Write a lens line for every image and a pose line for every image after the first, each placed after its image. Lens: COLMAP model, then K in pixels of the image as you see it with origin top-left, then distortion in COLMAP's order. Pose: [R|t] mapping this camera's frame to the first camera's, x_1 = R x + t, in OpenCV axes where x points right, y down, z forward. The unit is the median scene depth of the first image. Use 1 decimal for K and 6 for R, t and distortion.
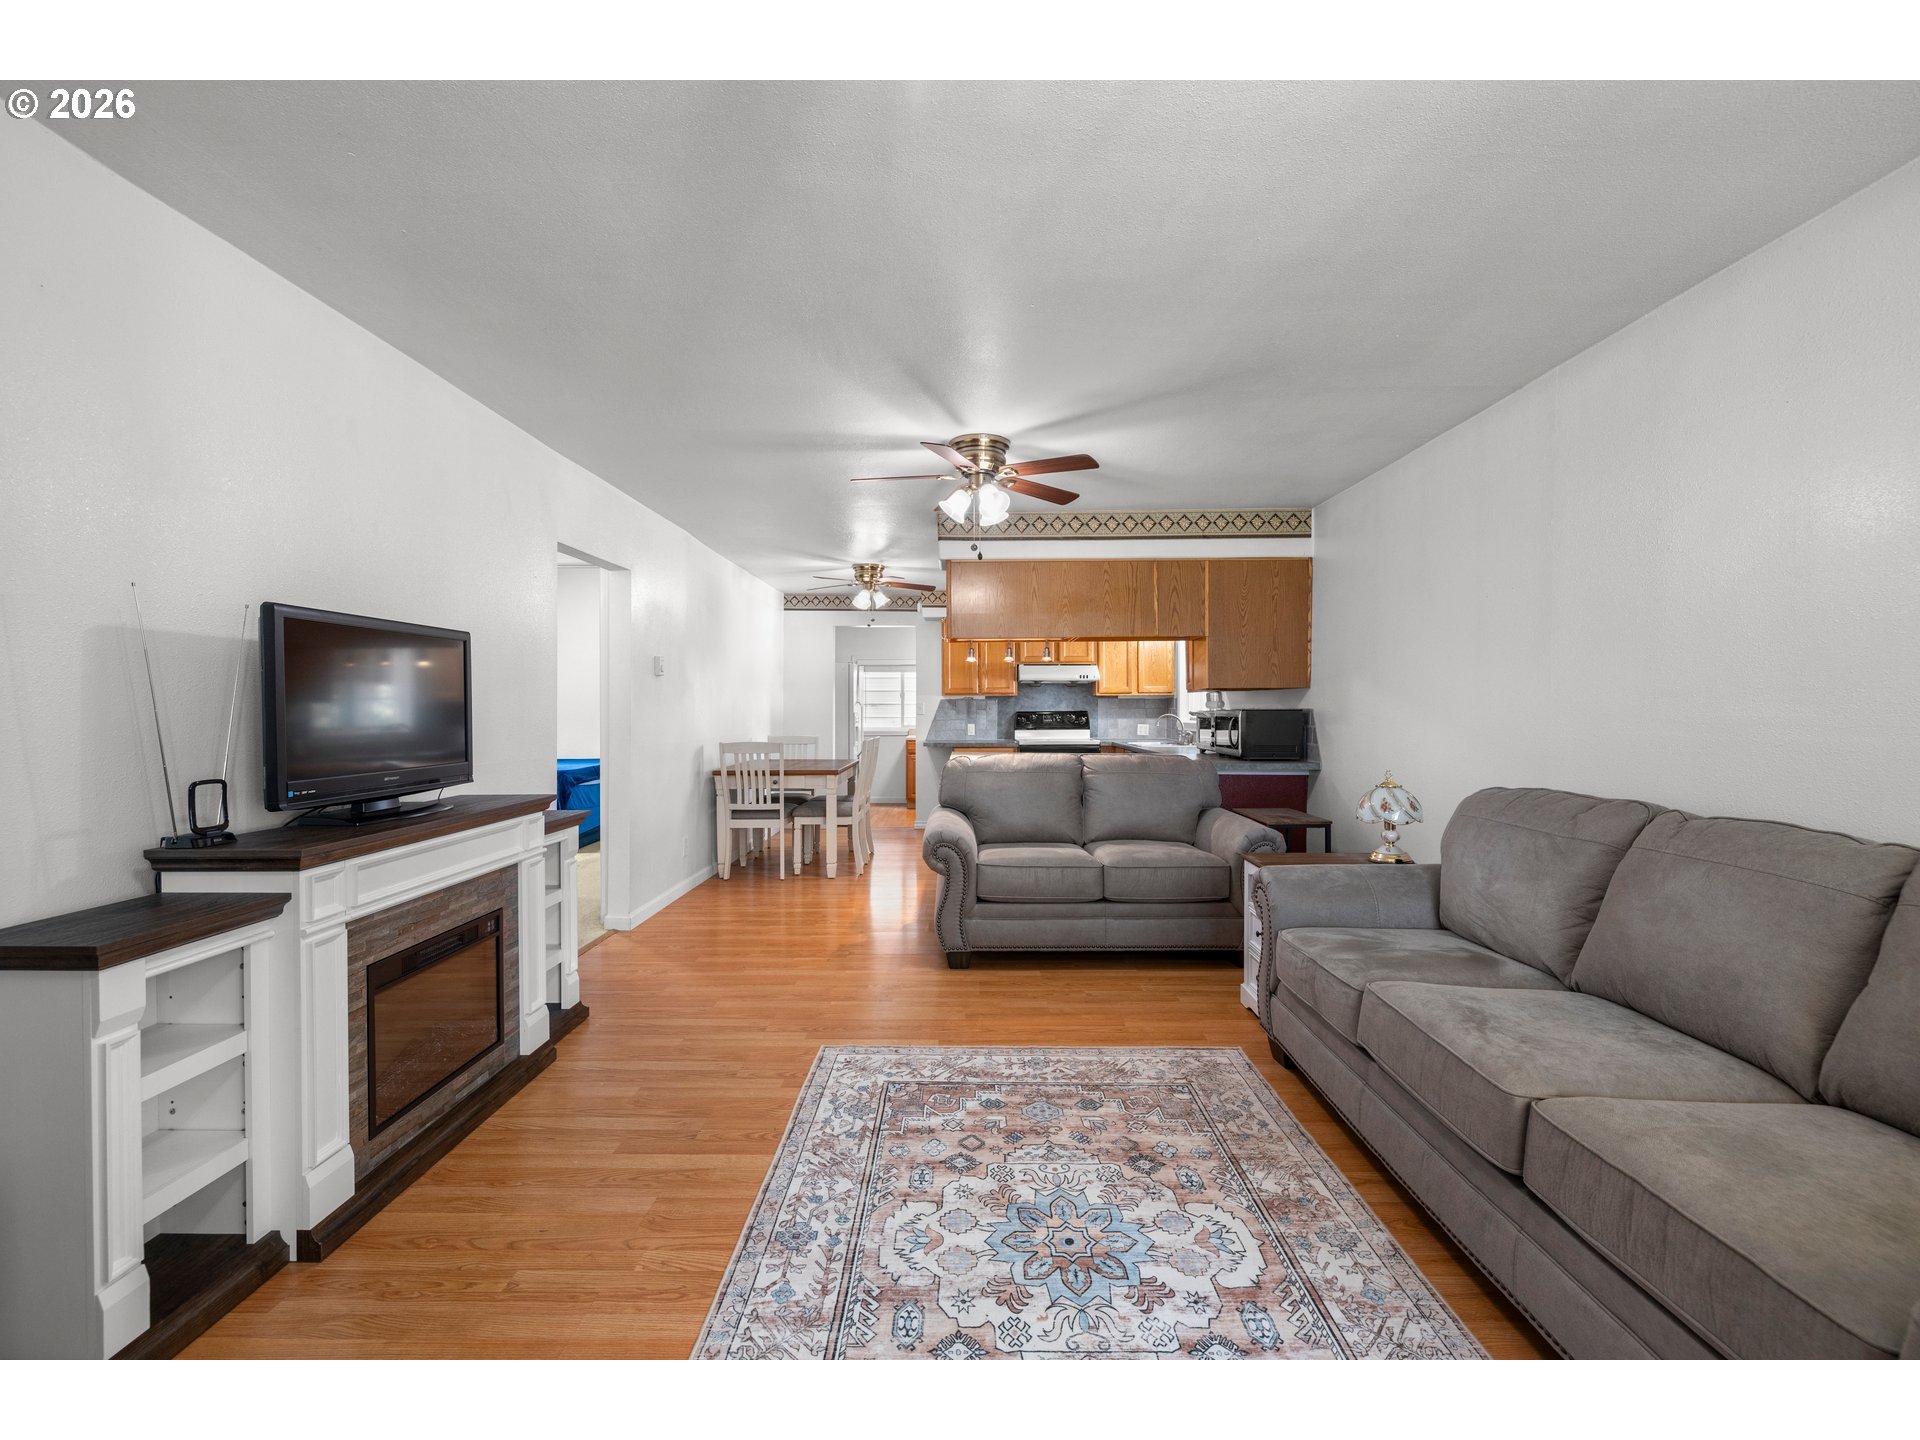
lens RADIAL K [[803.7, 0, 958.4], [0, 803.7, 714.8], [0, 0, 1]] dist [-0.002271, 0.000237]
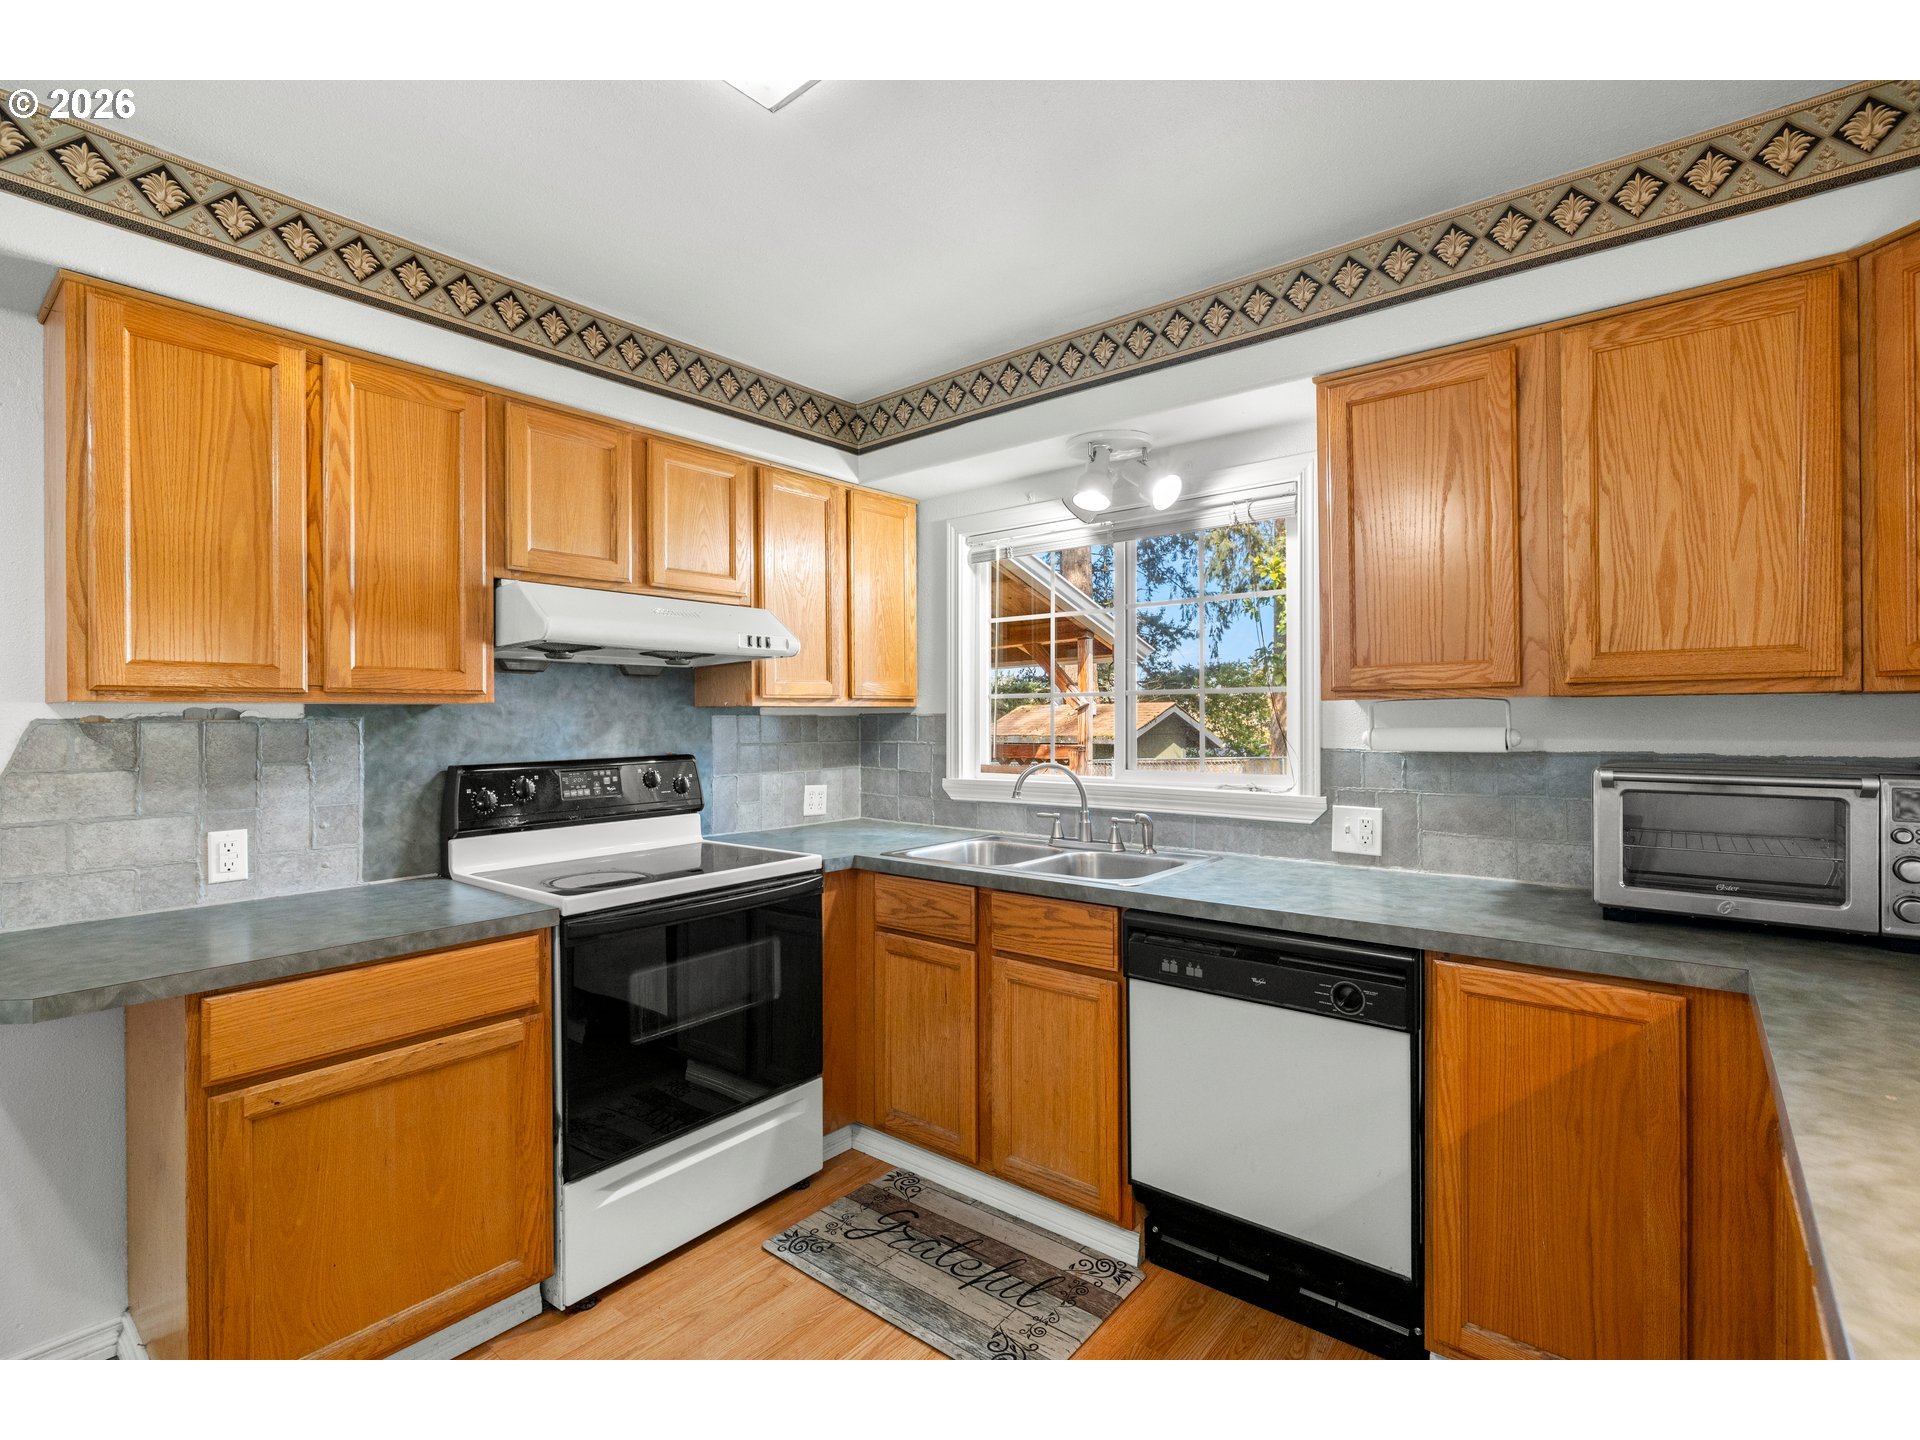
lens RADIAL K [[893.4, 0, 956.5], [0, 893.4, 715.6], [0, 0, 1]] dist [-0.010816, 0.002618]
pose [[0.624388, -0.000903, 0.781114, -0.155429], [0.011777, 0.999897, -0.008257, -0.049164], [-0.781025, 0.014355, 0.624334, 2.164121]]
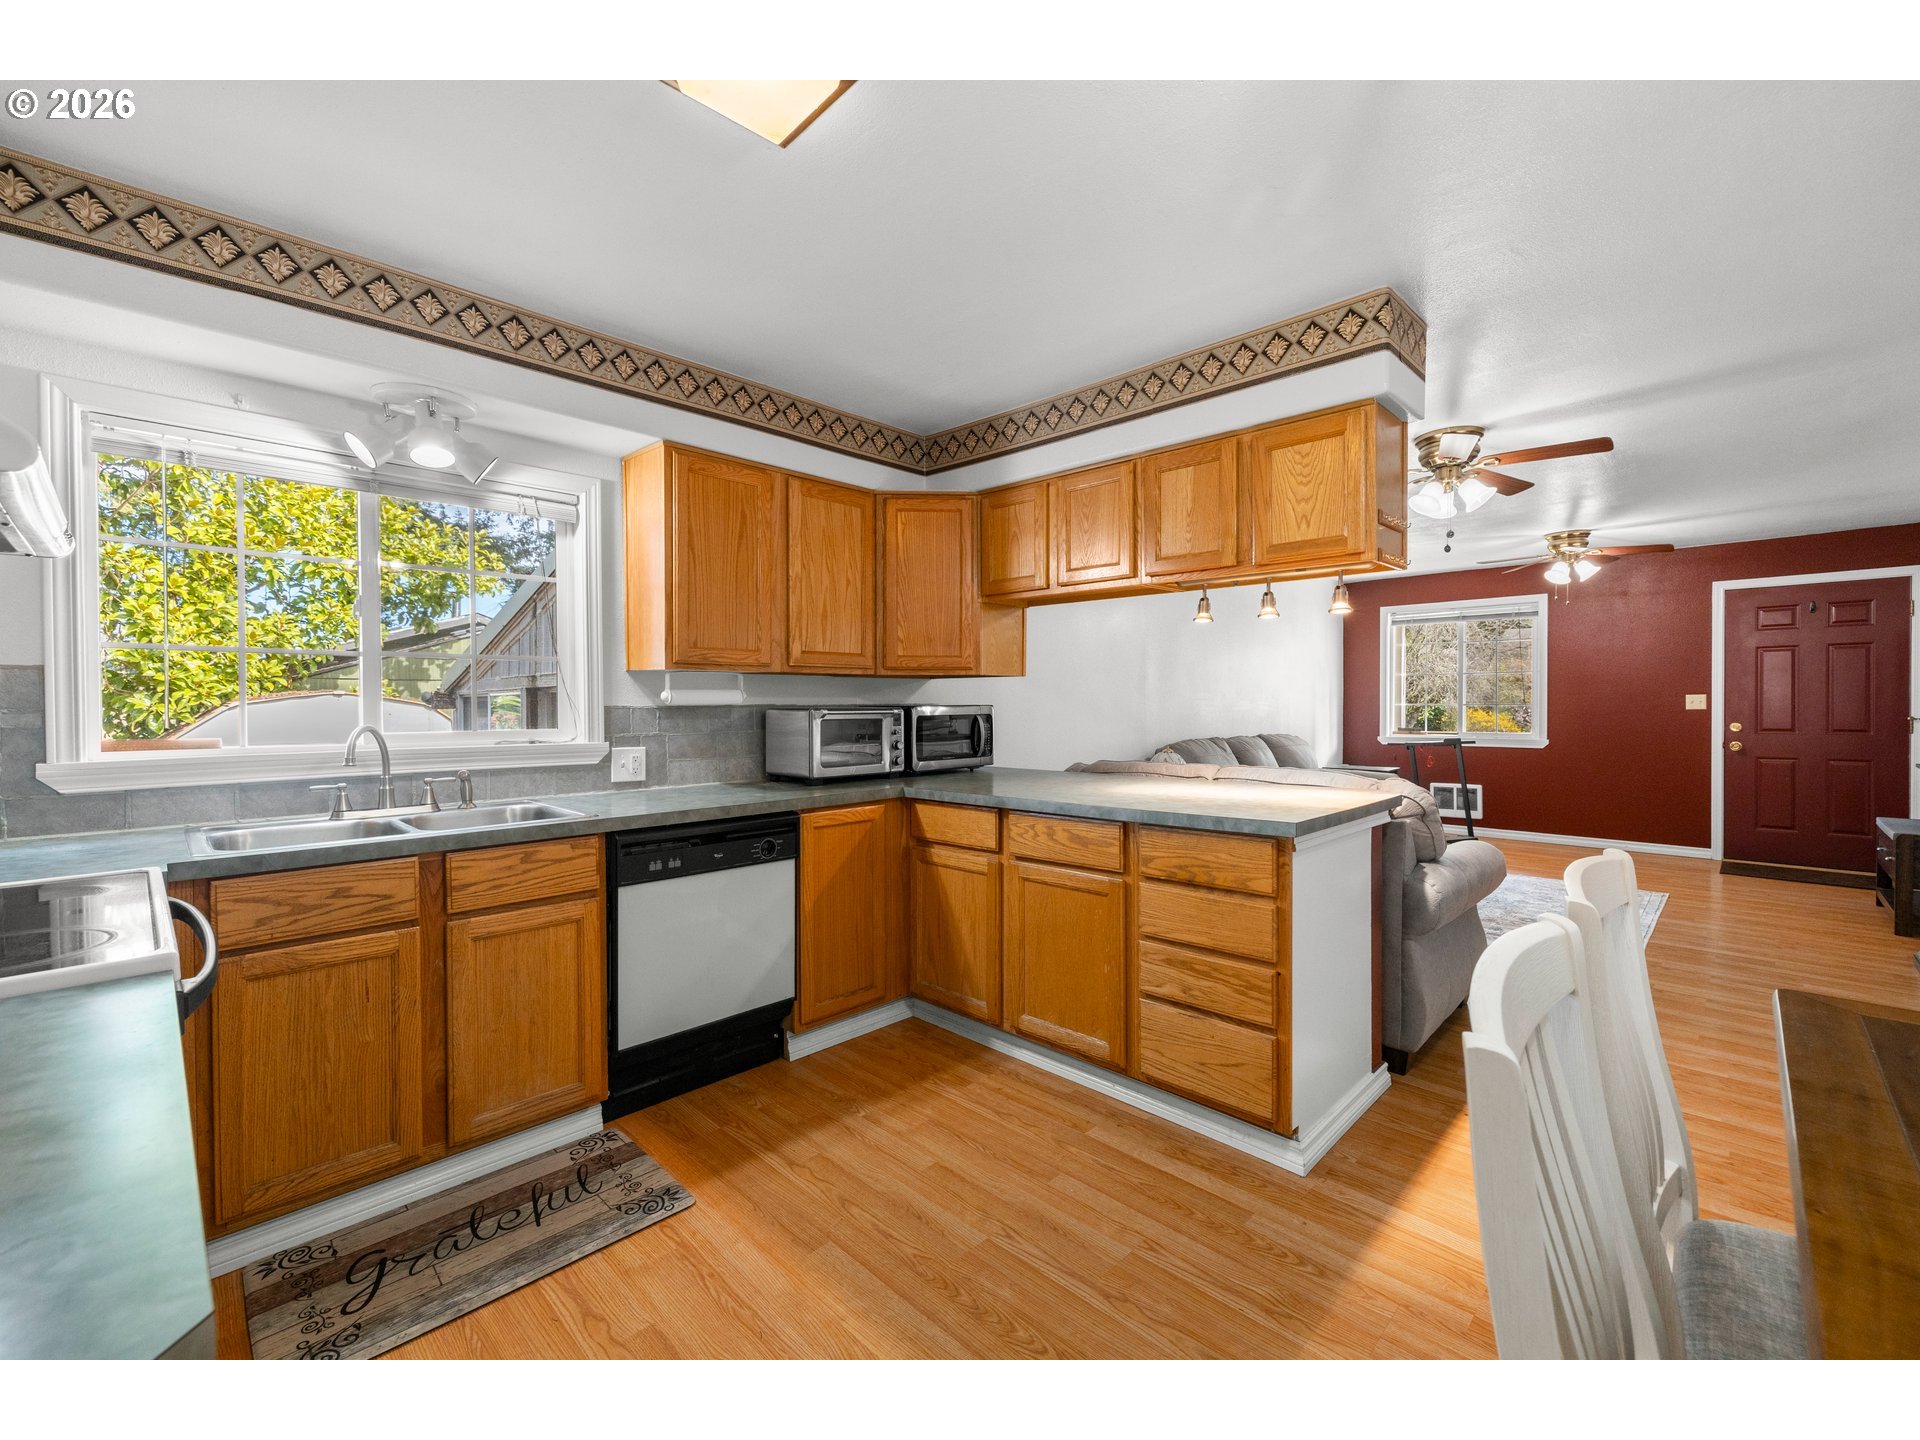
lens RADIAL K [[803.7, 0, 955.5], [0, 803.7, 719.6], [0, 0, 1]] dist [-0.002271, 0.000237]
pose [[-0.717026, -0.009608, 0.696980, -0.310885], [0.011103, 0.999621, 0.025202, -0.022363], [-0.696958, 0.025809, -0.716647, 2.895559]]
